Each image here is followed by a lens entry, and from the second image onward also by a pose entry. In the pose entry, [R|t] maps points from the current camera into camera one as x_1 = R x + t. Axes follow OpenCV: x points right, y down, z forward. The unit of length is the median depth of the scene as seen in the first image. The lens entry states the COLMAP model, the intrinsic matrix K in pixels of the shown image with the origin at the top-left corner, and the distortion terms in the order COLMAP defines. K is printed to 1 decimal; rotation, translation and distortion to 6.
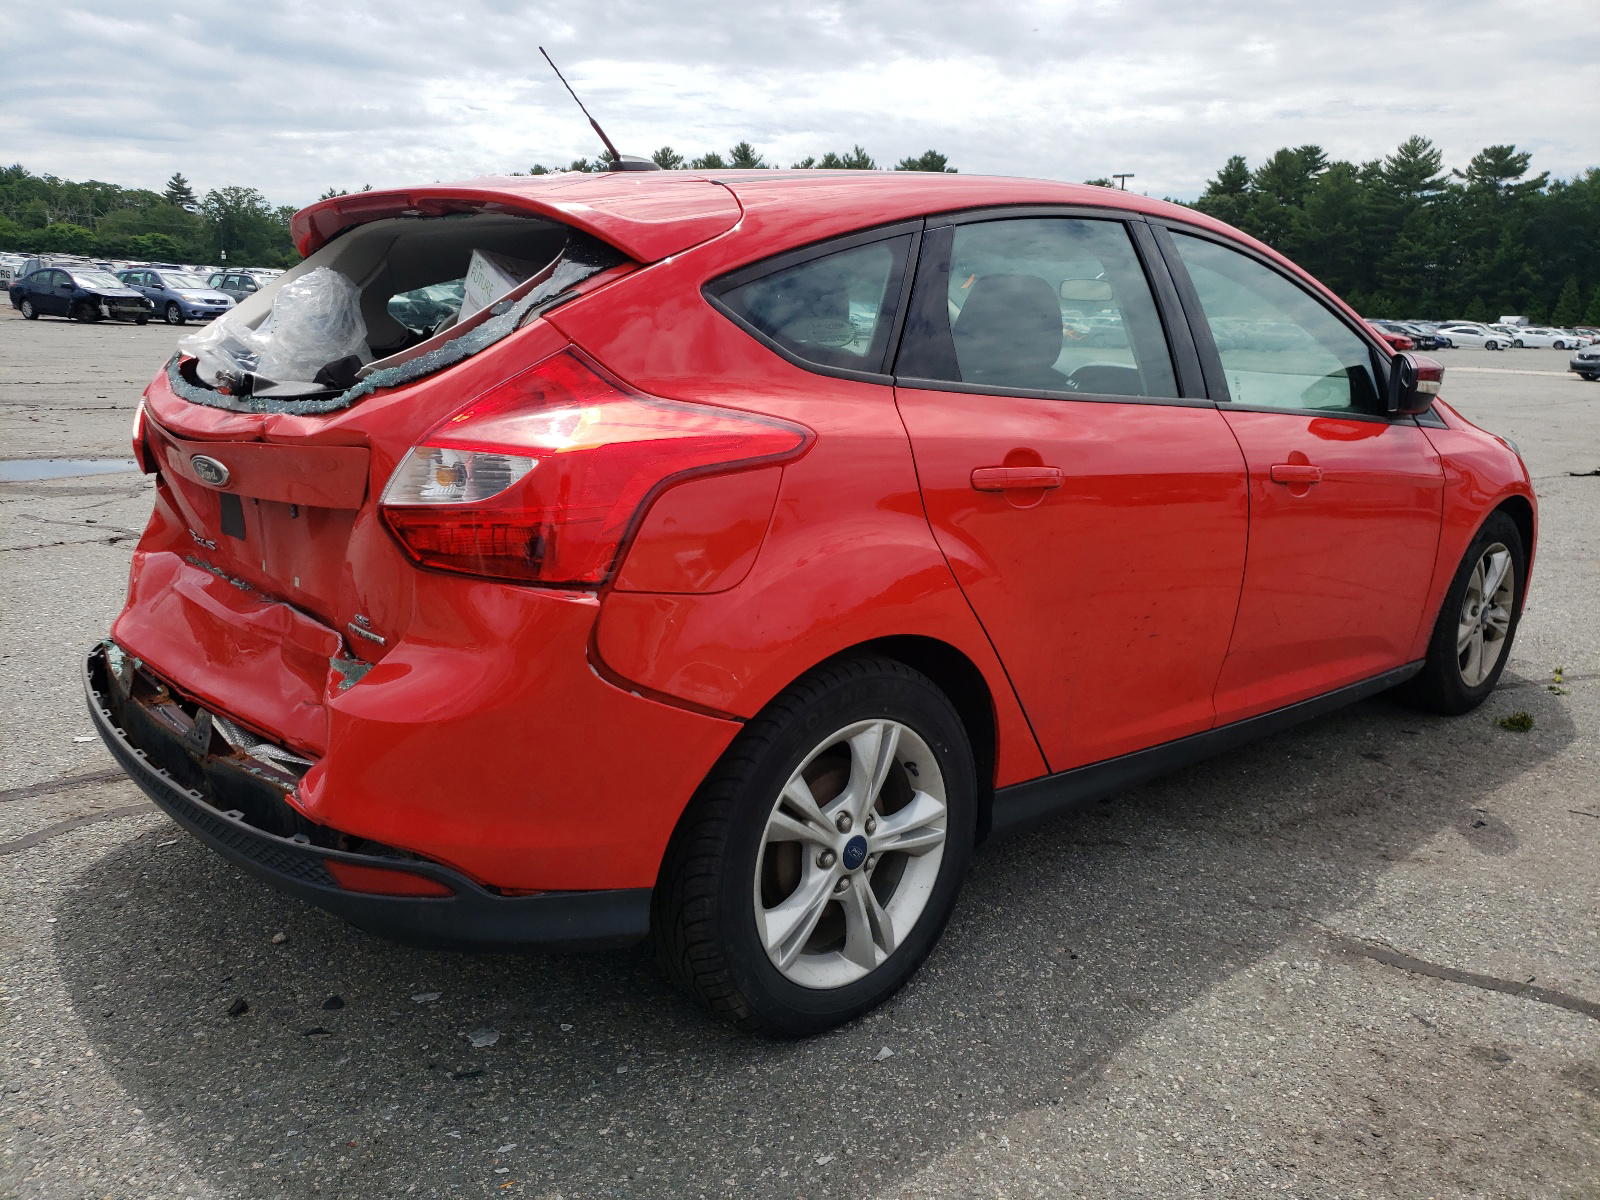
lens RADIAL K [[1269.9, 0, 807.1], [0, 1269.9, 609.1], [0, 0, 1]] dist [-0.011680, 0.070932]
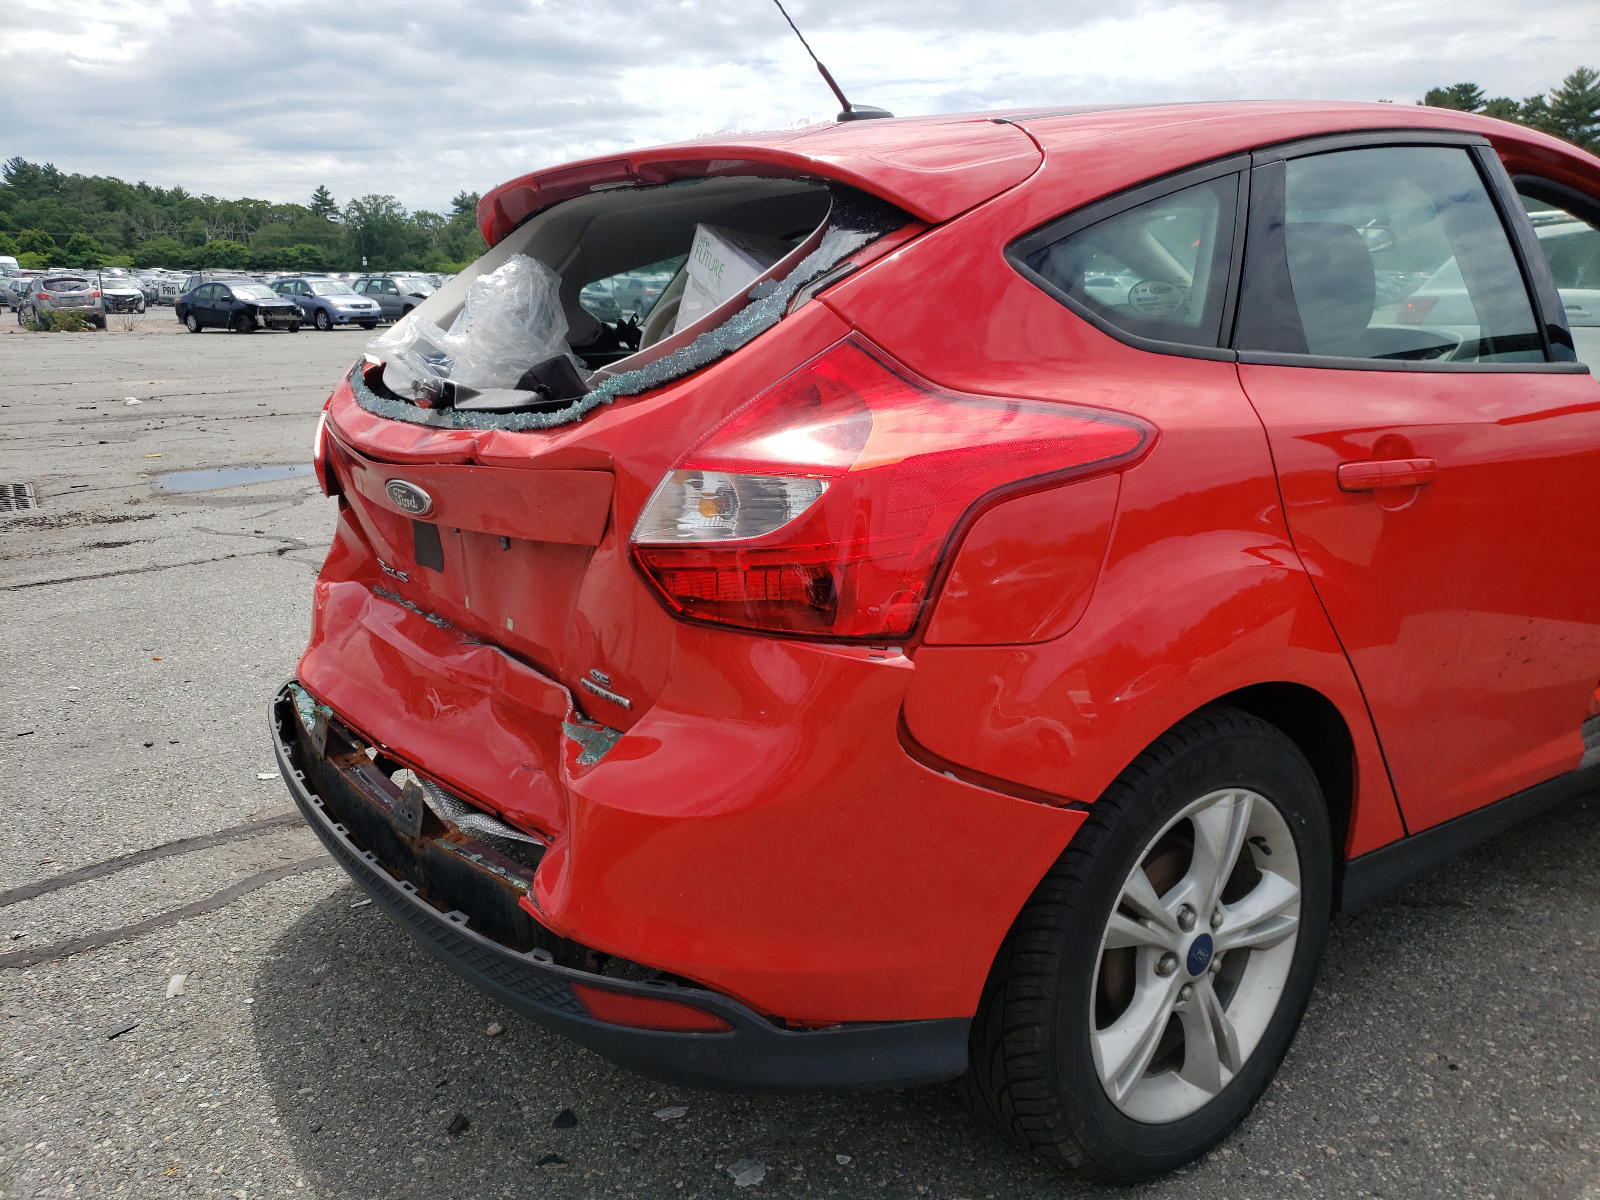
lens RADIAL K [[1269.9, 0, 807.1], [0, 1269.9, 609.1], [0, 0, 1]] dist [-0.011680, 0.070932]
pose [[0.994538, -0.022366, -0.101954, -0.115823], [0.023902, 0.999618, 0.013866, -0.039171], [0.101605, -0.016228, 0.994692, 0.173920]]
